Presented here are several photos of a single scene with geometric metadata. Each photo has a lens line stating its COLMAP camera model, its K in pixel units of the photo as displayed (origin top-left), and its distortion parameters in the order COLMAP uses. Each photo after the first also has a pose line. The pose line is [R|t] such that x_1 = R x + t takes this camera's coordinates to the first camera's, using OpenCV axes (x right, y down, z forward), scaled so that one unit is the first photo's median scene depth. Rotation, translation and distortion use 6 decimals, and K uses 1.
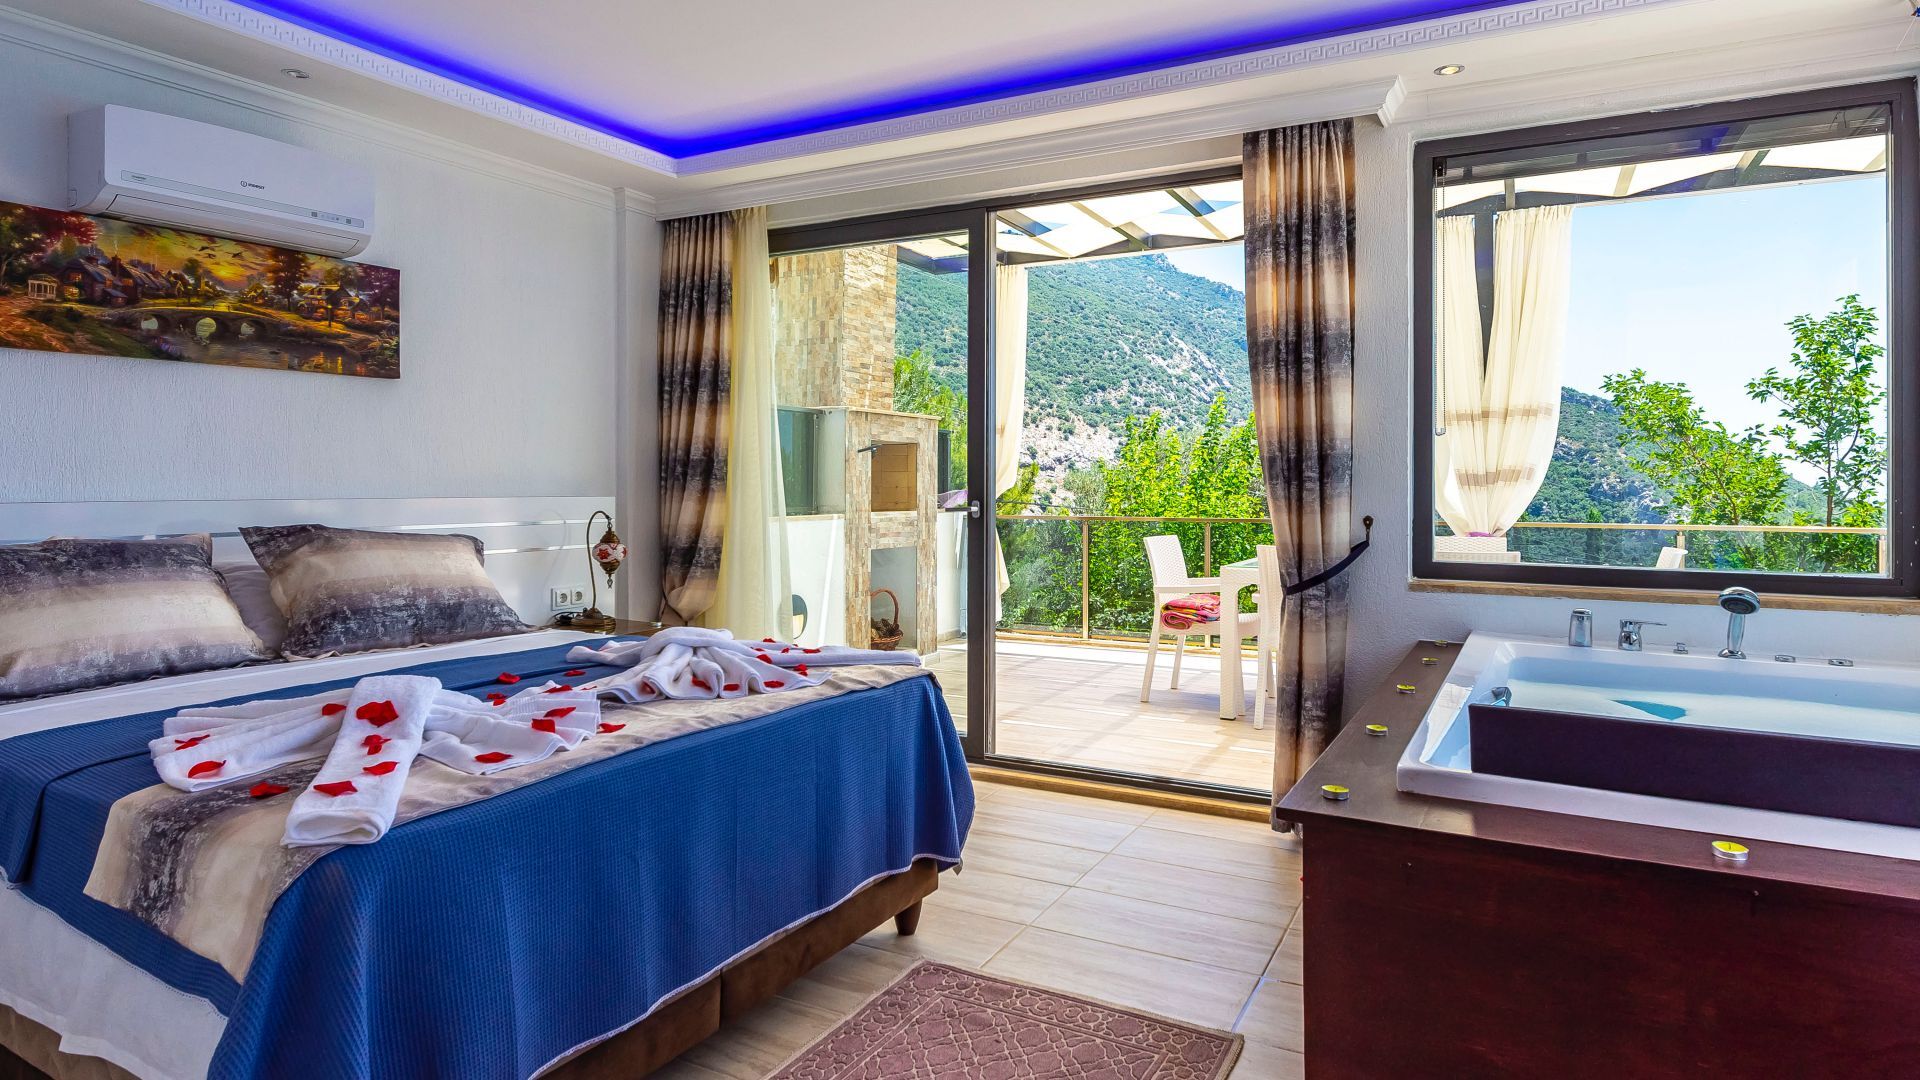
lens RADIAL K [[1055.7, 0, 994.3], [0, 1055.7, 472.7], [0, 0, 1]] dist [0.011989, -0.012405]
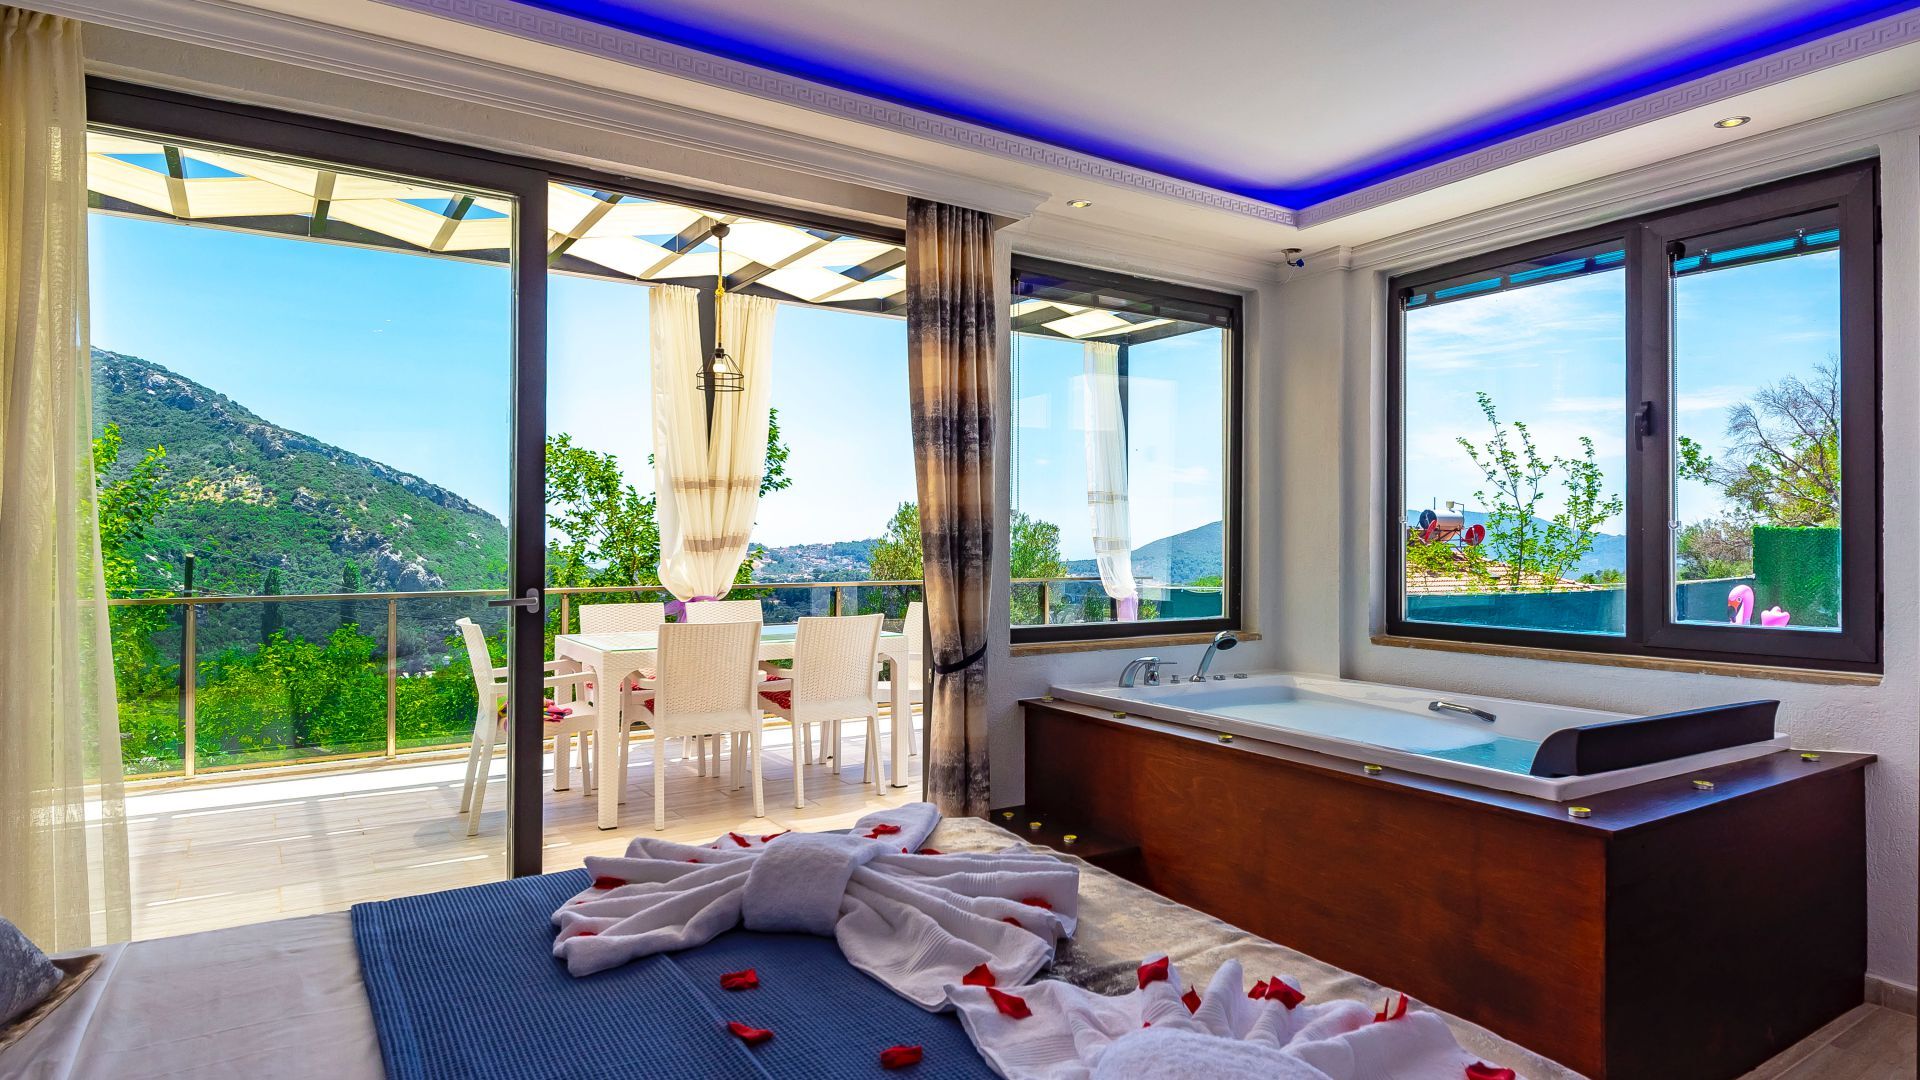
lens RADIAL K [[1055.7, 0, 970.8], [0, 1055.7, 529.6], [0, 0, 1]] dist [0.011989, -0.012405]
pose [[0.489010, 0.007386, 0.872247, -0.616711], [-0.012055, 0.999926, -0.001708, -0.019532], [-0.872195, -0.009680, 0.489063, 0.518844]]
